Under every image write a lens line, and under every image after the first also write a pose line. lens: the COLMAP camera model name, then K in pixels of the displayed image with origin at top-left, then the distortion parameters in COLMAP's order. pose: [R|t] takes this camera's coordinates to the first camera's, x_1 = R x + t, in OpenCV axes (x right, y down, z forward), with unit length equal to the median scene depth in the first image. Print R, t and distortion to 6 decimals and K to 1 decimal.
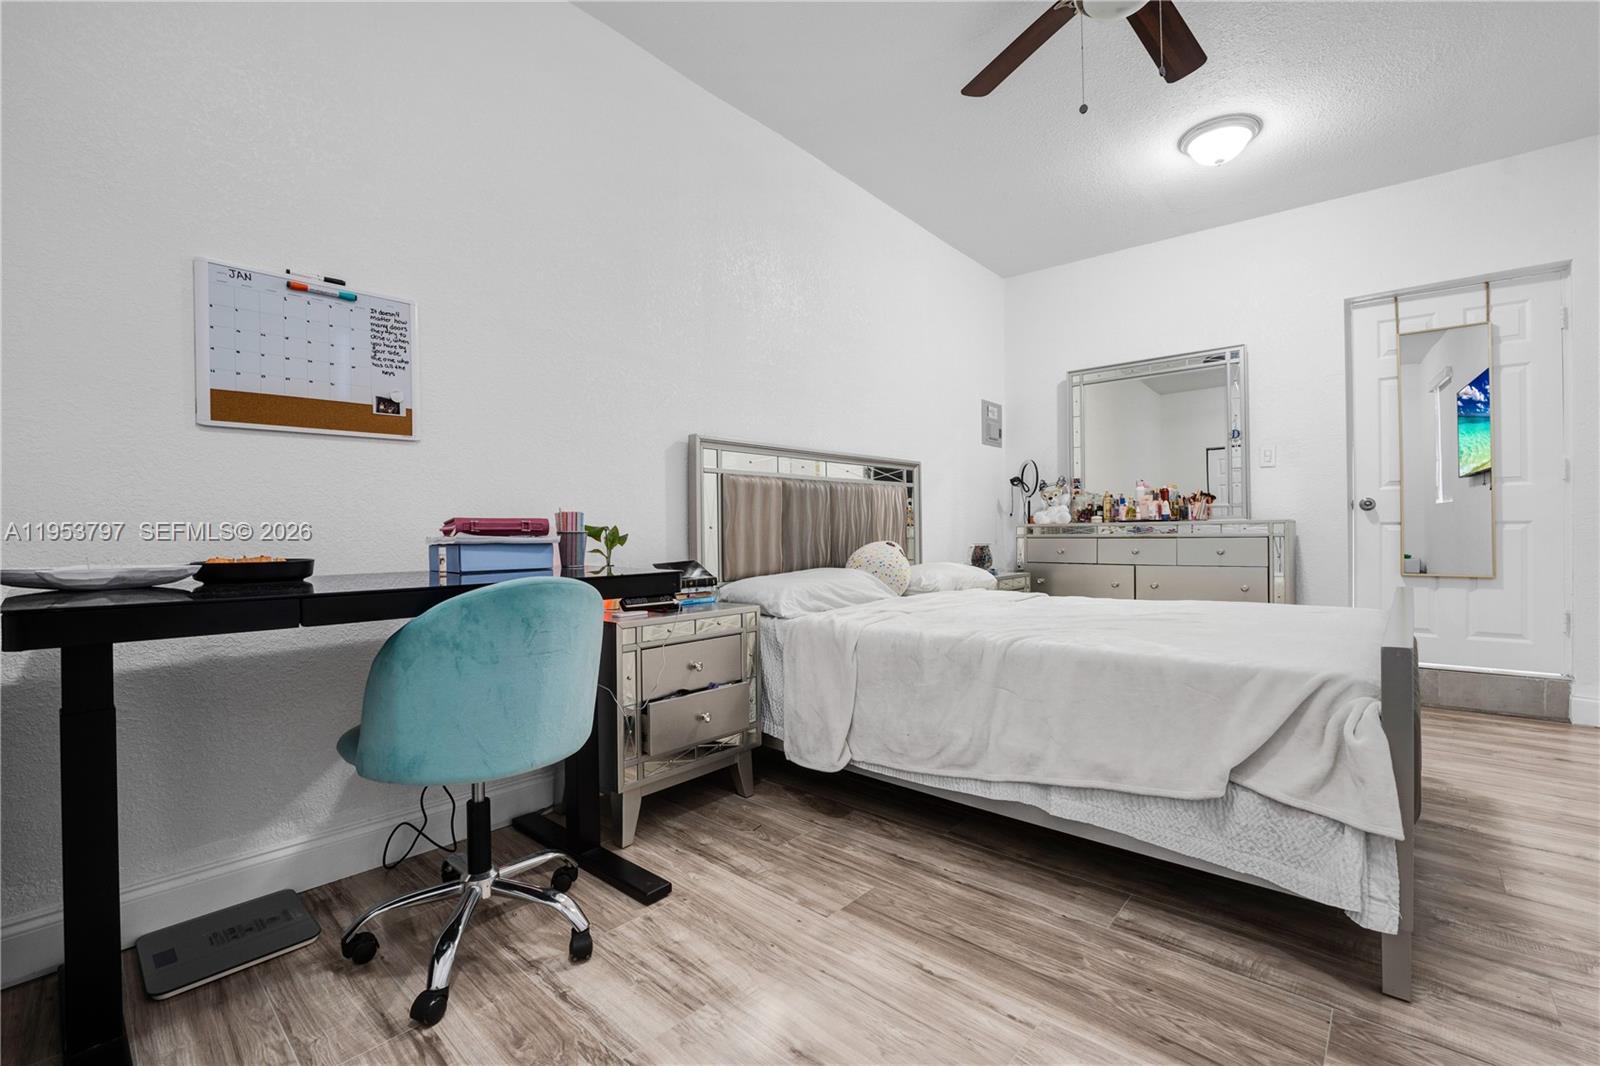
lens RADIAL K [[679.2, 0, 799.4], [0, 679.2, 537.7], [0, 0, 1]] dist [-0.028451, 0.001406]
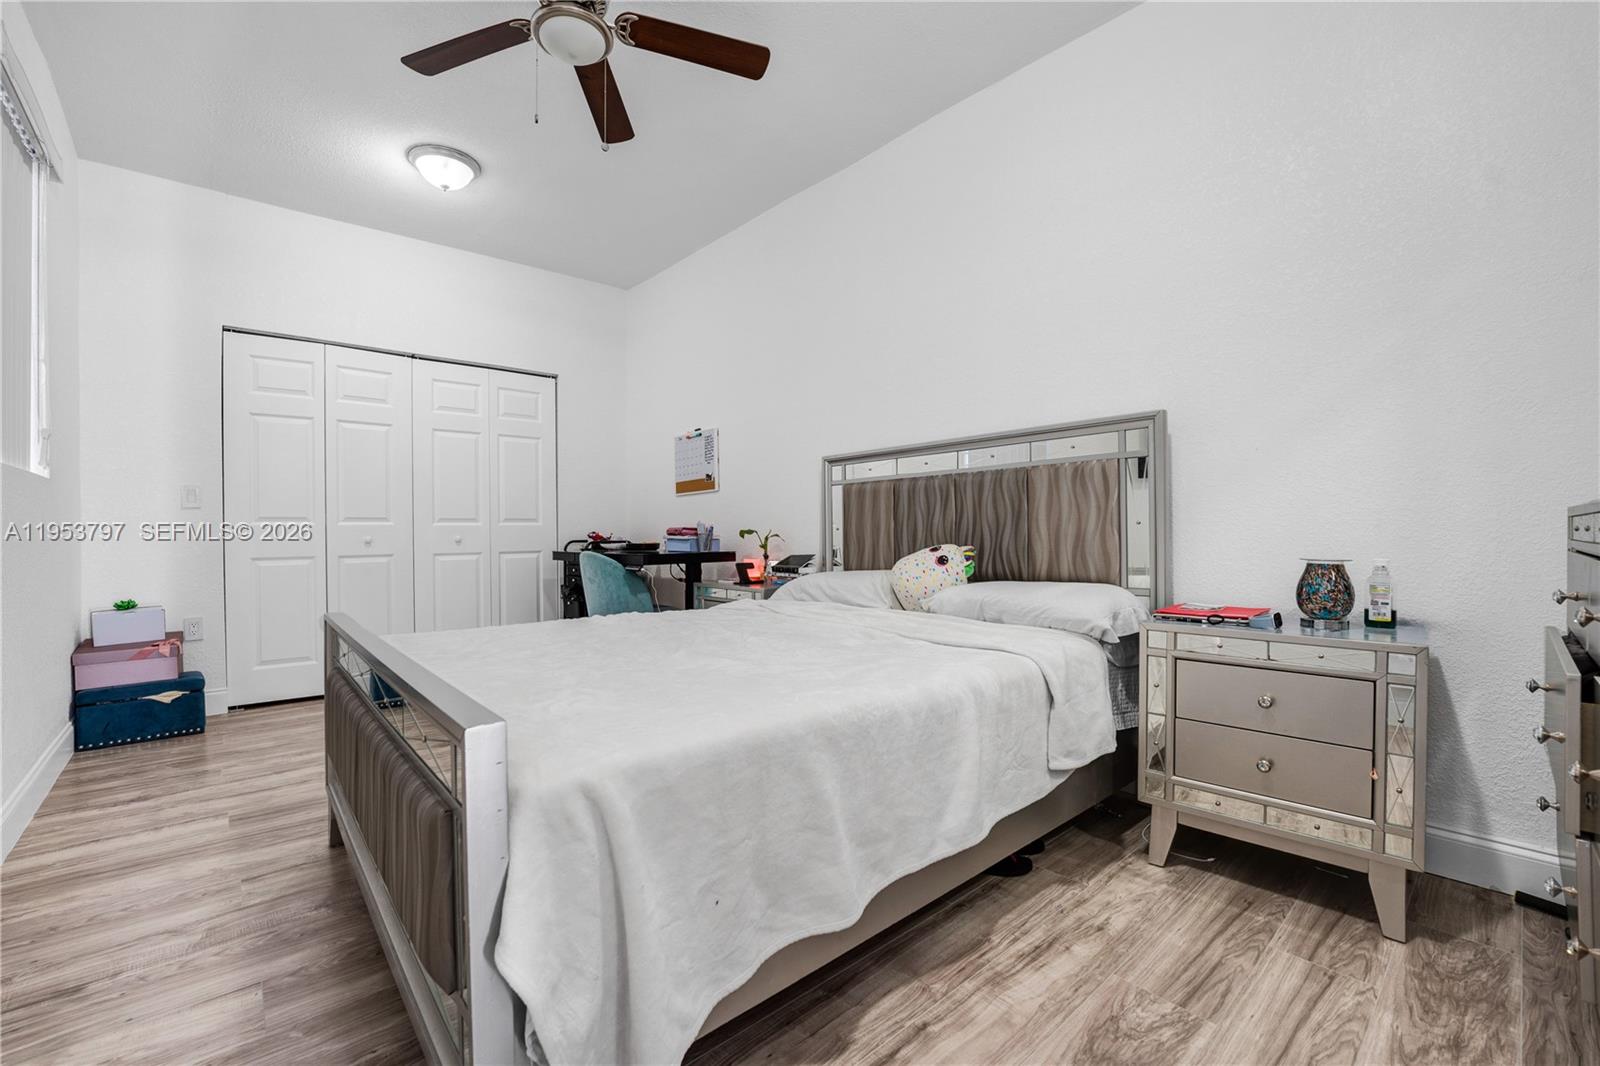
lens RADIAL K [[679.2, 0, 801.2], [0, 679.2, 530.1], [0, 0, 1]] dist [-0.028451, 0.001406]
pose [[-0.128768, 0.009102, -0.991633, 1.643840], [0.007157, 0.999940, 0.008249, -0.034951], [0.991649, -0.006035, -0.128826, 1.620493]]
